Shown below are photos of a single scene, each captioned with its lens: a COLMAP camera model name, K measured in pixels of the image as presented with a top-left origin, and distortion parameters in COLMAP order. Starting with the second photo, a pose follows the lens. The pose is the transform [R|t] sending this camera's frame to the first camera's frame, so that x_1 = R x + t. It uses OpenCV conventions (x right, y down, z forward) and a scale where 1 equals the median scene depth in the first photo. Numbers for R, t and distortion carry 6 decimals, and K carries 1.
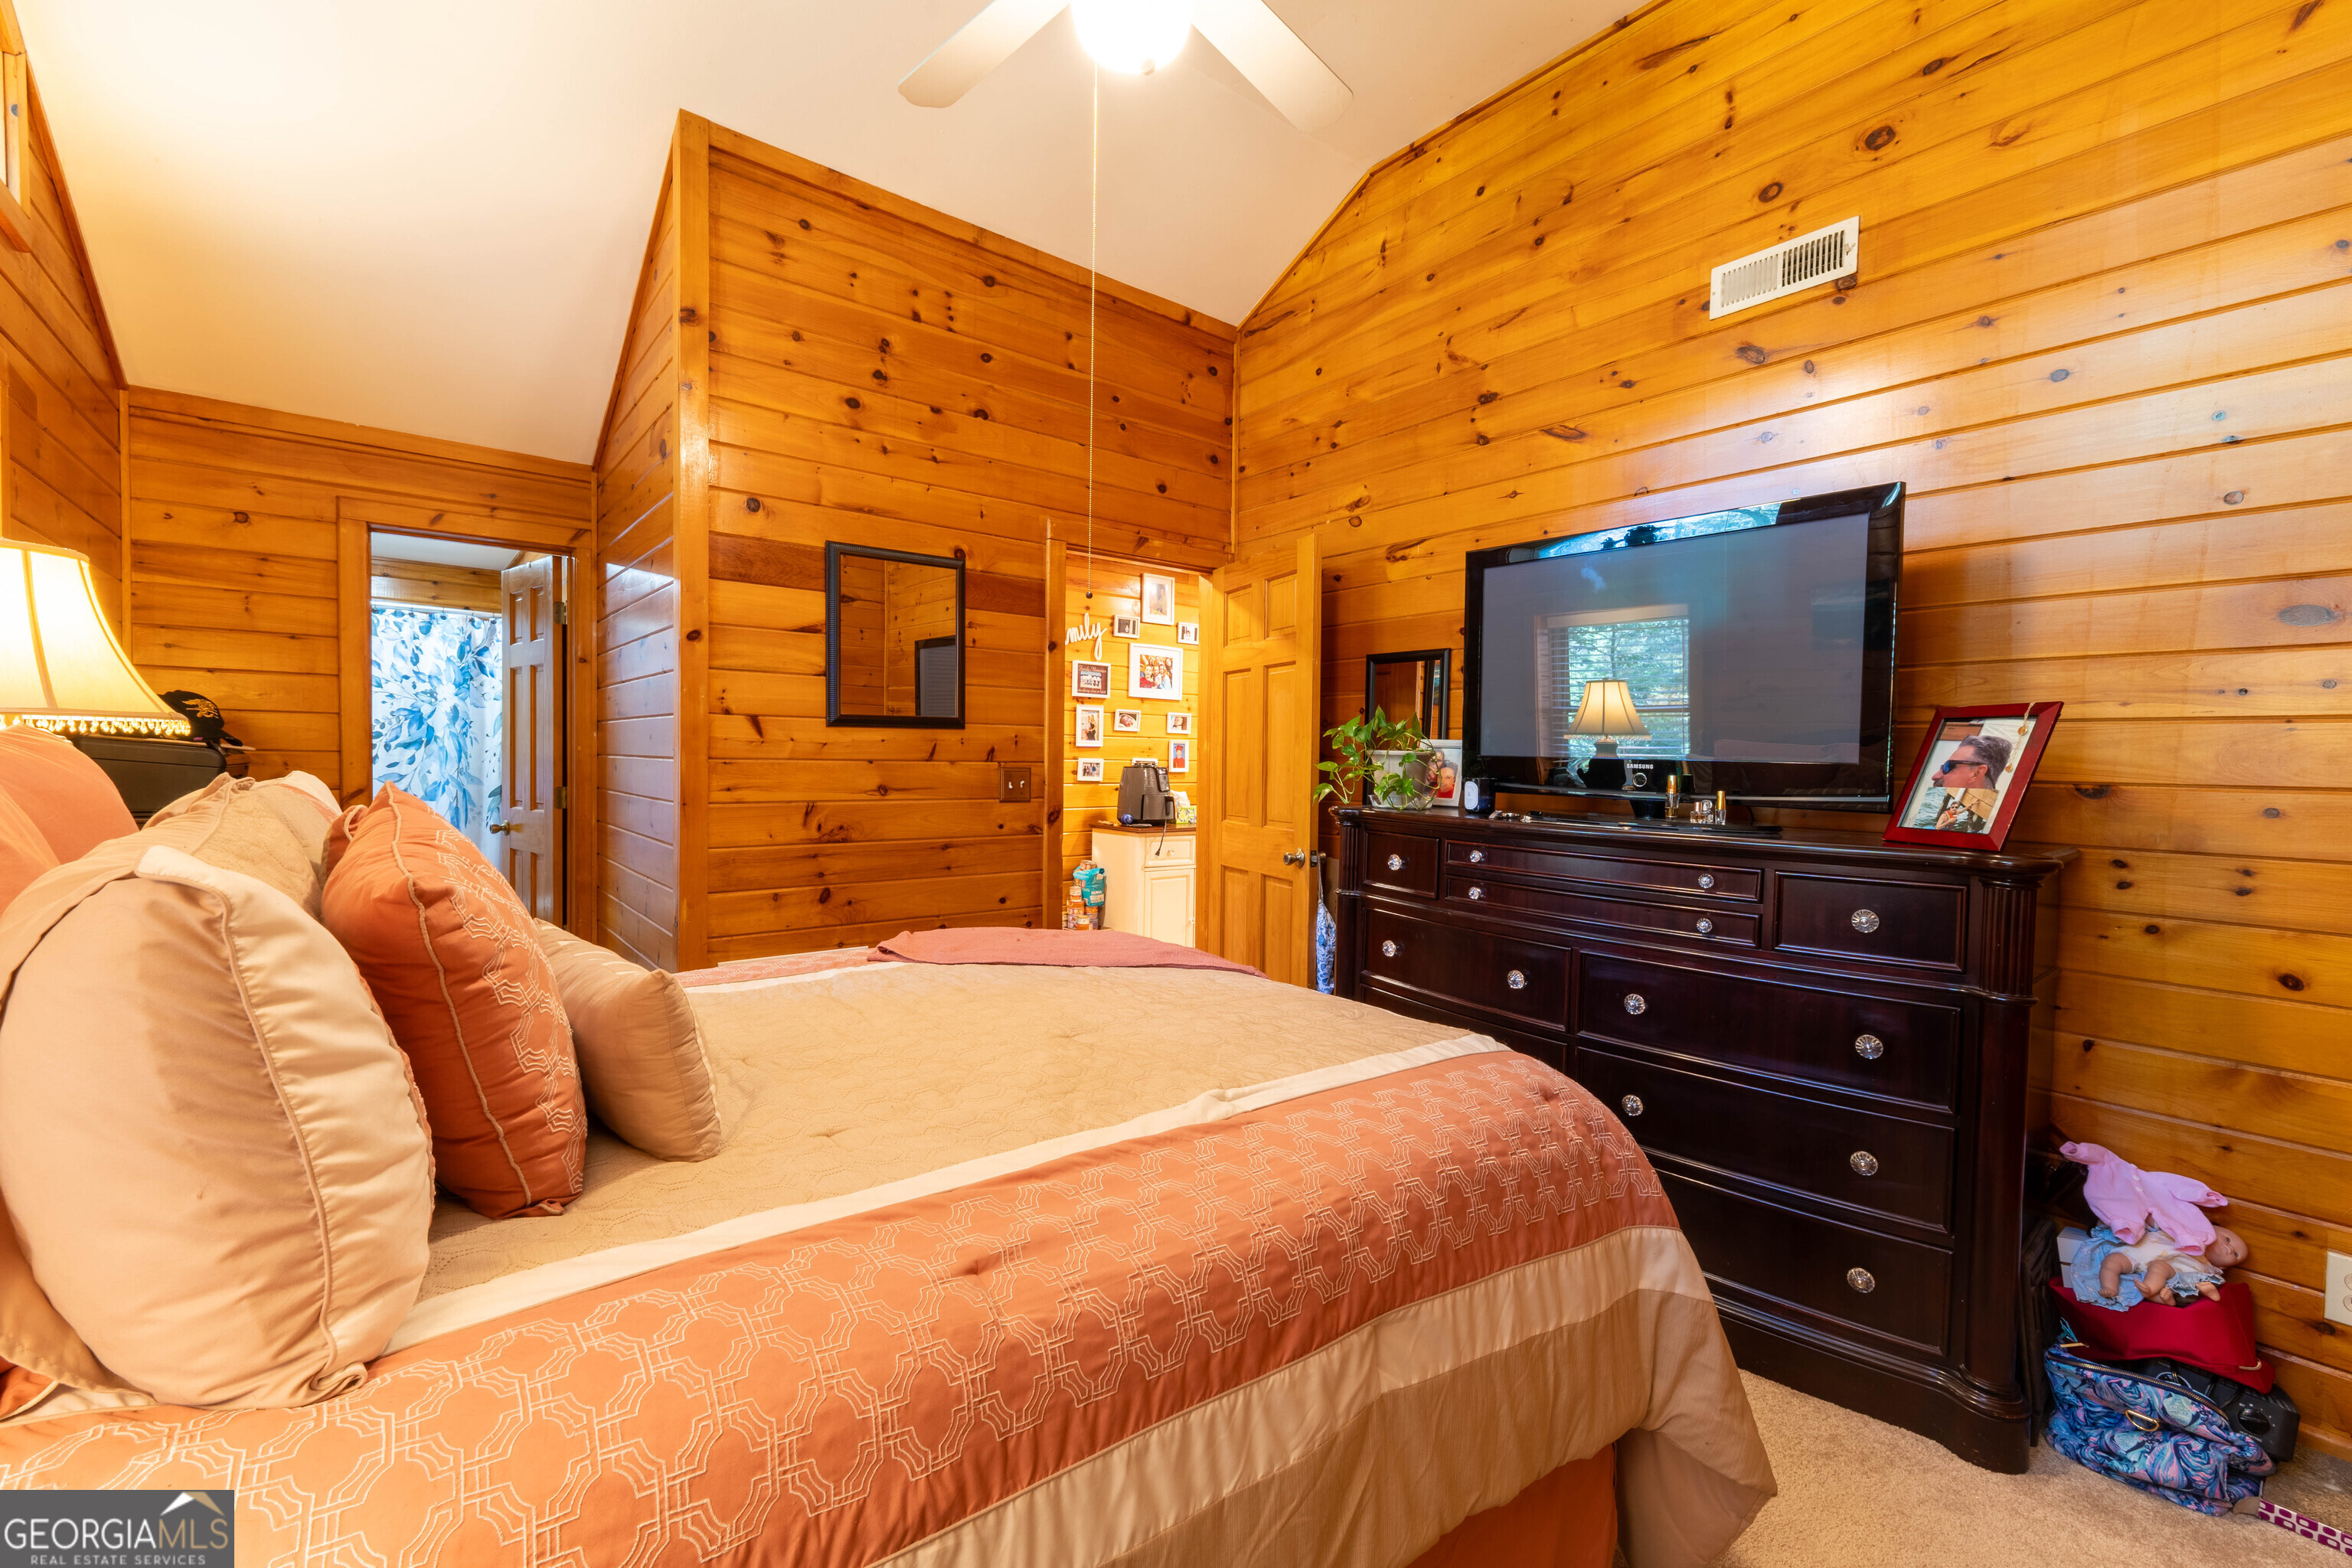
lens RADIAL K [[990.0, 0, 1180.3], [0, 990.0, 780.6], [0, 0, 1]] dist [0.005530, 0.001408]
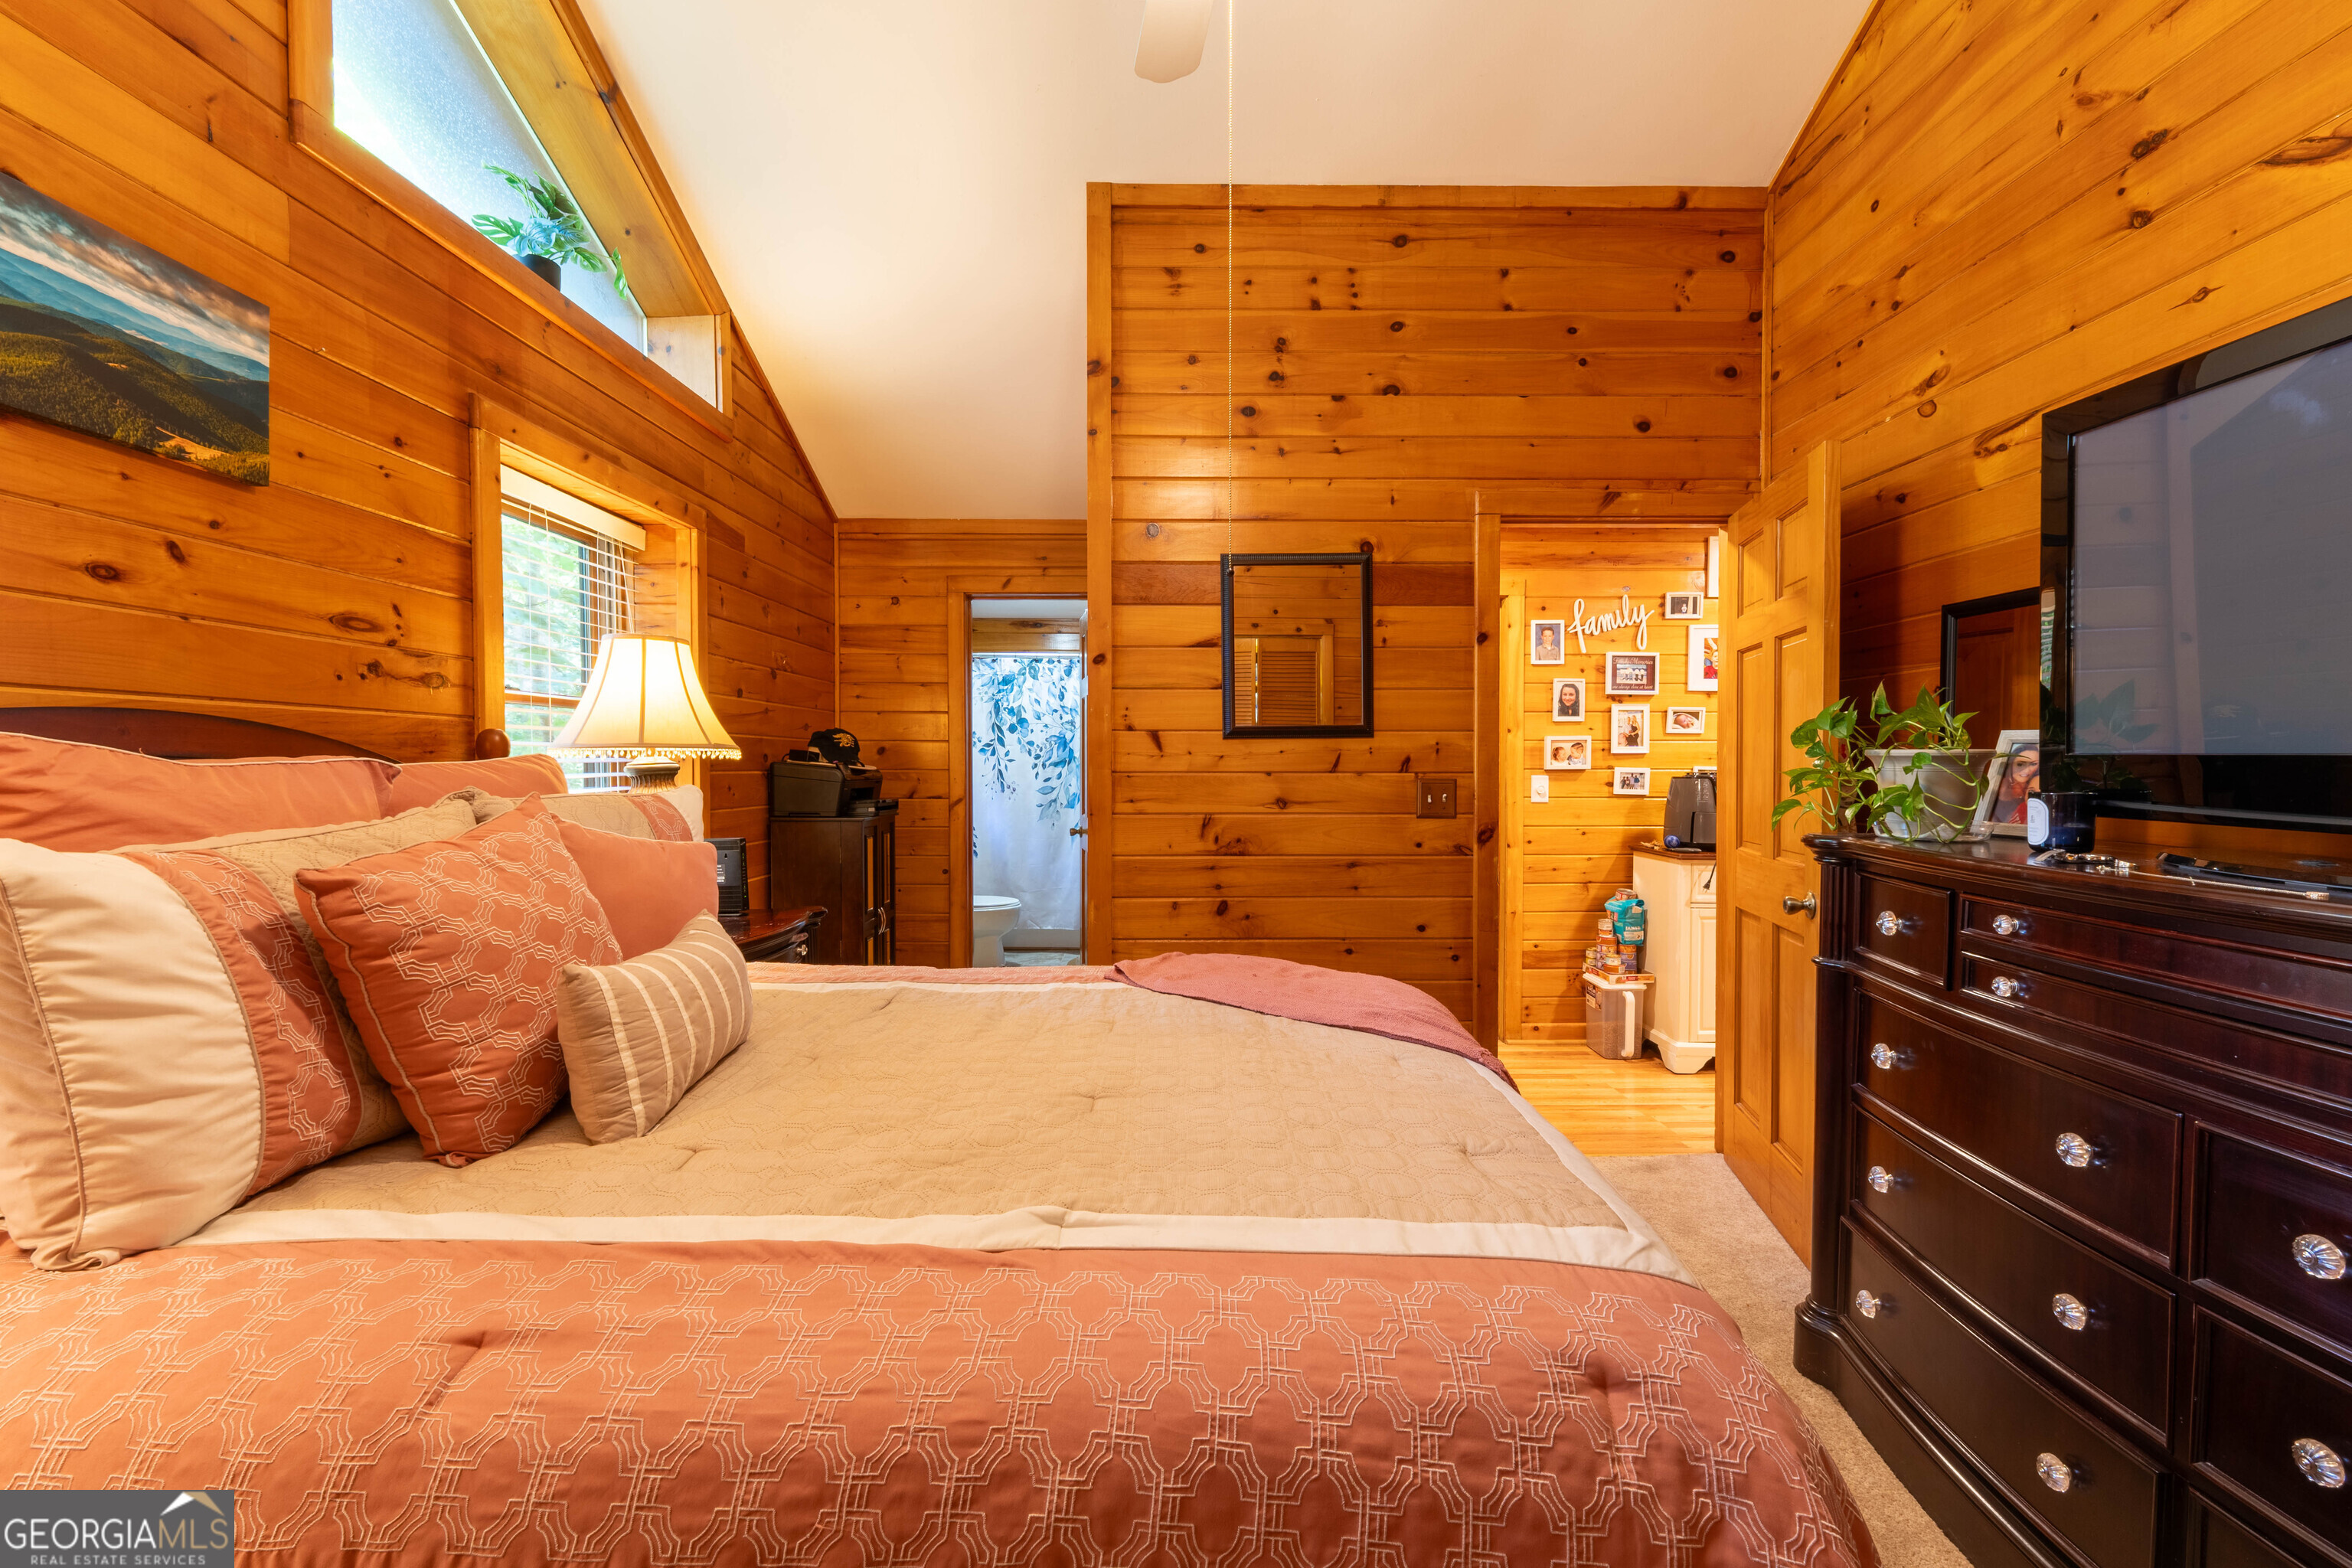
lens RADIAL K [[990.0, 0, 1185.6], [0, 990.0, 783.4], [0, 0, 1]] dist [0.005530, 0.001408]
pose [[0.782846, -0.002888, -0.622209, 0.215404], [-0.003157, 0.999958, -0.008613, -0.000990], [0.622208, 0.008707, 0.782804, 0.174533]]
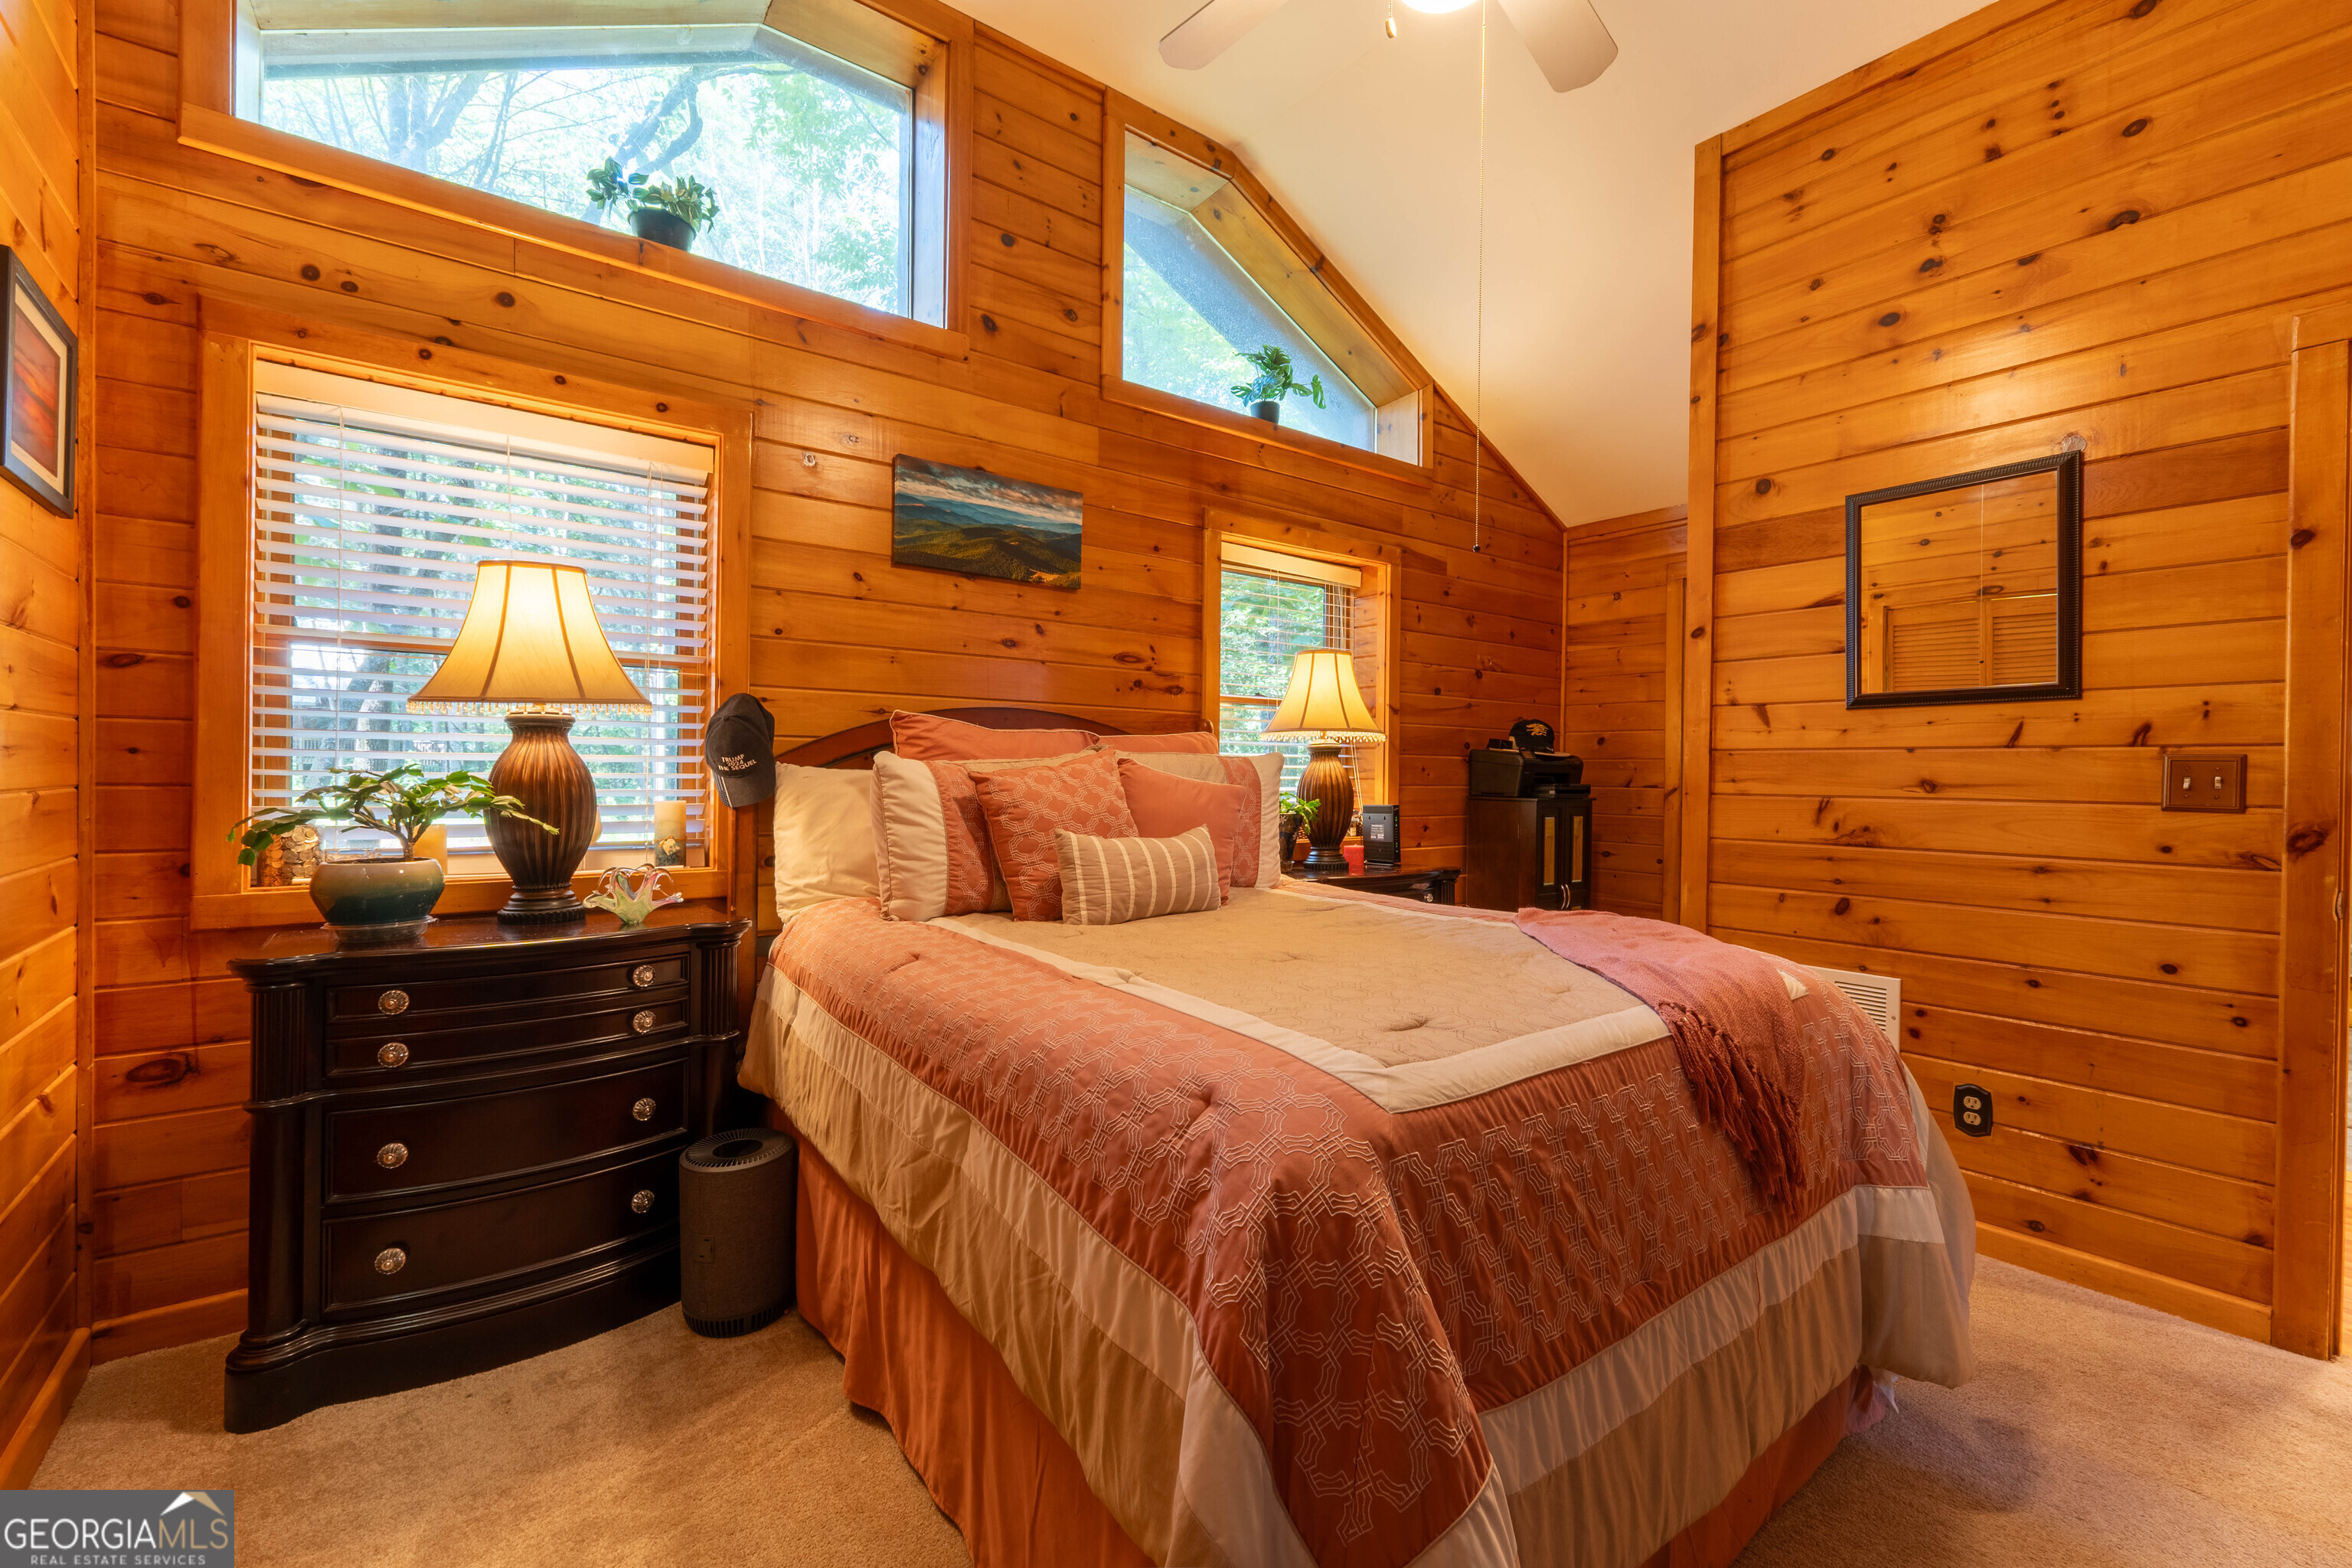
lens RADIAL K [[990.0, 0, 1182.9], [0, 990.0, 781.5], [0, 0, 1]] dist [0.005530, 0.001408]
pose [[-0.018734, -0.005235, -0.999811, 0.471819], [-0.035114, 0.999373, -0.004575, 0.028737], [0.999208, 0.035022, -0.018906, 0.400574]]
